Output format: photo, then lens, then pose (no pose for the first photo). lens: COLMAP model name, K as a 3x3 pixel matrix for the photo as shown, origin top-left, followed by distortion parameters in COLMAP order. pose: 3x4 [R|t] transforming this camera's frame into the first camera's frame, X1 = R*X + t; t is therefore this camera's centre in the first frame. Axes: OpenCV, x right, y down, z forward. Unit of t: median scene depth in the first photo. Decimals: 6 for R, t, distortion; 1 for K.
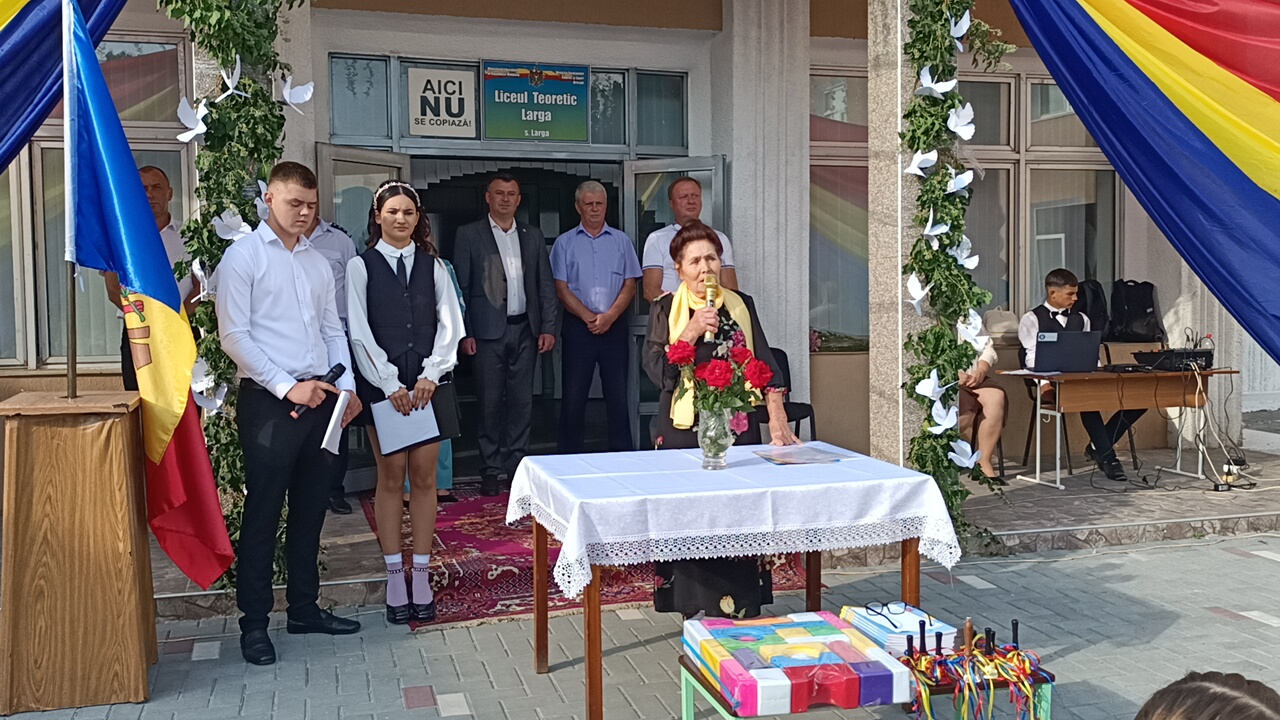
lens RADIAL K [[1172.6, 0, 630.5], [0, 1172.6, 359.8], [0, 0, 1]] dist [0.119765, -0.210579]
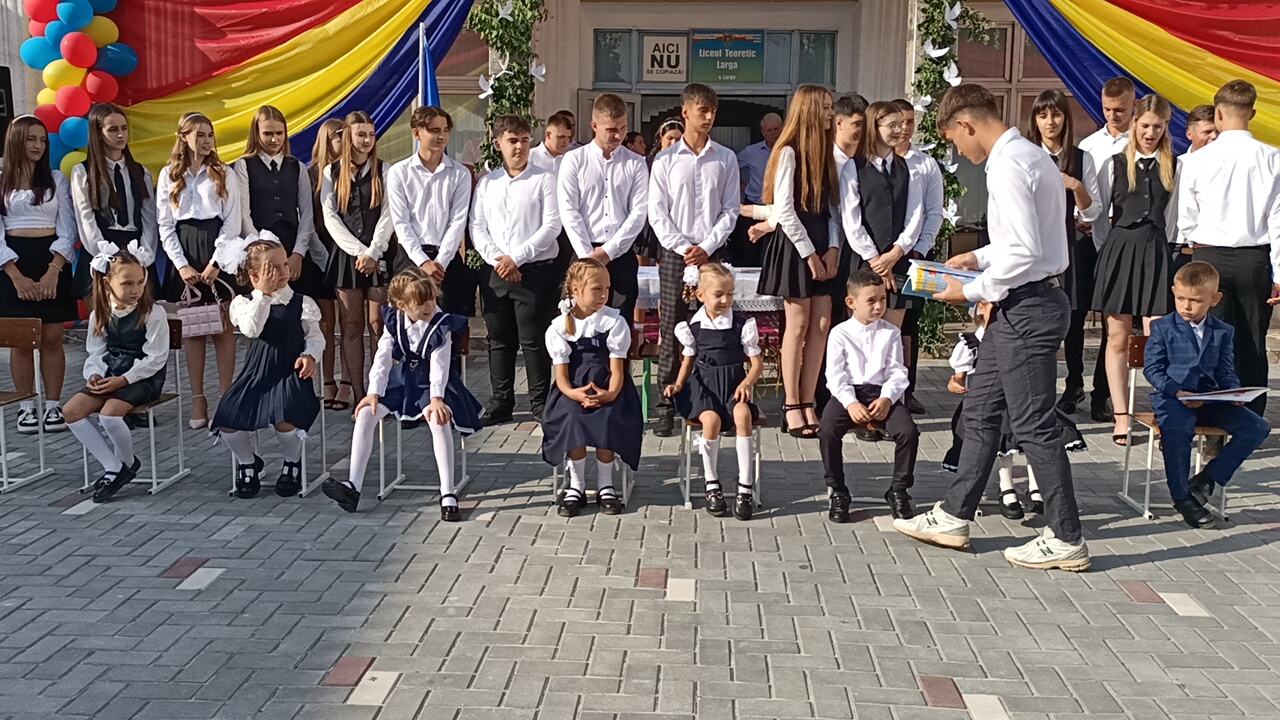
lens RADIAL K [[1172.6, 0, 630.5], [0, 1172.6, 359.8], [0, 0, 1]] dist [0.119765, -0.210579]
pose [[0.943505, 0.066142, -0.324689, 0.406255], [-0.039905, 0.995425, 0.086817, 0.049506], [0.328946, -0.068956, 0.941828, -0.607526]]
